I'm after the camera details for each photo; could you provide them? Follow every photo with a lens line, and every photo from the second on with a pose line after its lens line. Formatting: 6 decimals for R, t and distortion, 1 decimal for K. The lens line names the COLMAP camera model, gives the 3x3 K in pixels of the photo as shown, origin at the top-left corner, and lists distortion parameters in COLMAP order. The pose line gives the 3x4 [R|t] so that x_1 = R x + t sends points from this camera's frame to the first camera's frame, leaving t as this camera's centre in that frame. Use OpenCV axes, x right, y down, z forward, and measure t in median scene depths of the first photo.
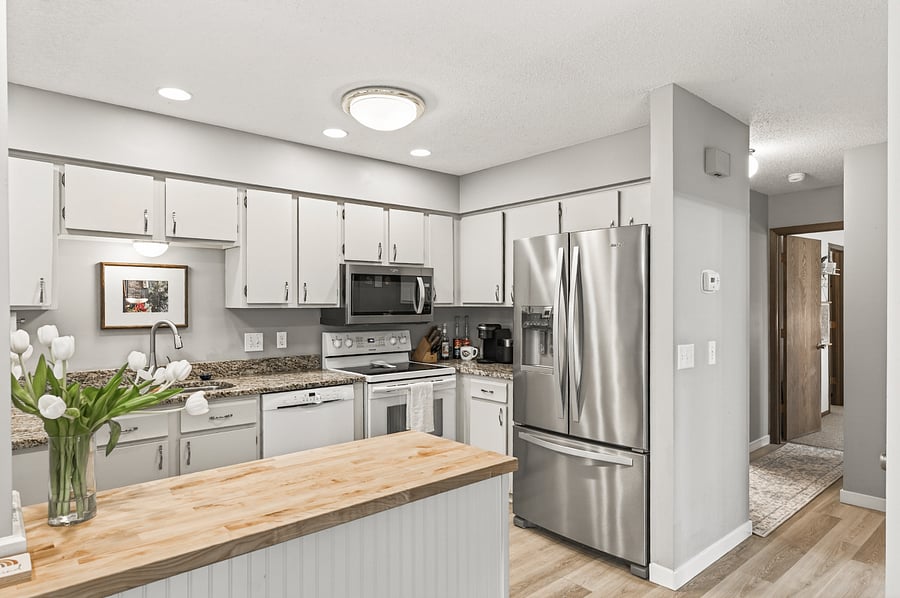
lens RADIAL K [[526.0, 0, 449.5], [0, 526.0, 300.5], [0, 0, 1]] dist [0.000560, 0.000099]
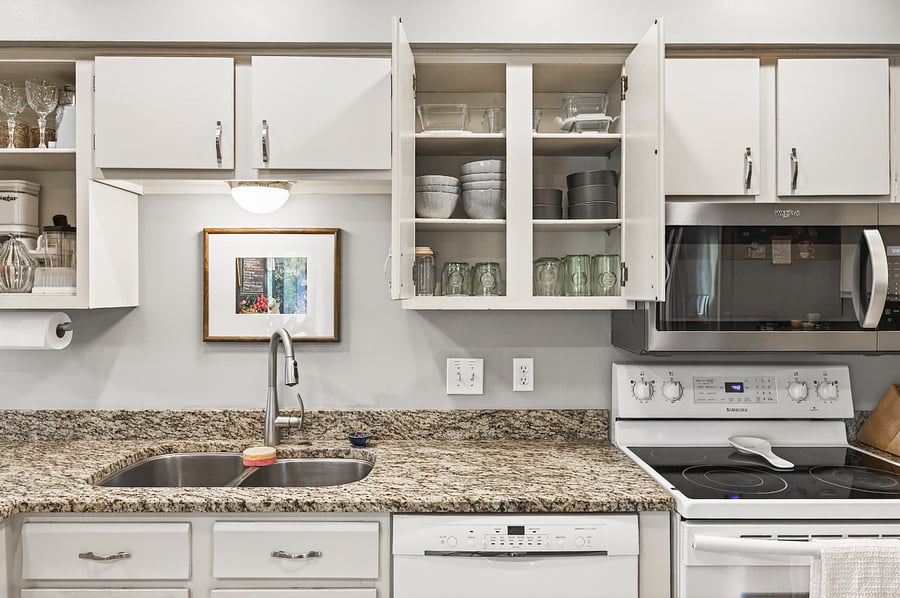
lens RADIAL K [[624.6, 0, 450.0], [0, 624.6, 294.7], [0, 0, 1]] dist [-0.001115, -0.003529]
pose [[0.755036, -0.000106, -0.655683, 0.008043], [0.000651, 1.000000, 0.000588, 0.001485], [0.655683, -0.000871, 0.755036, 0.562286]]
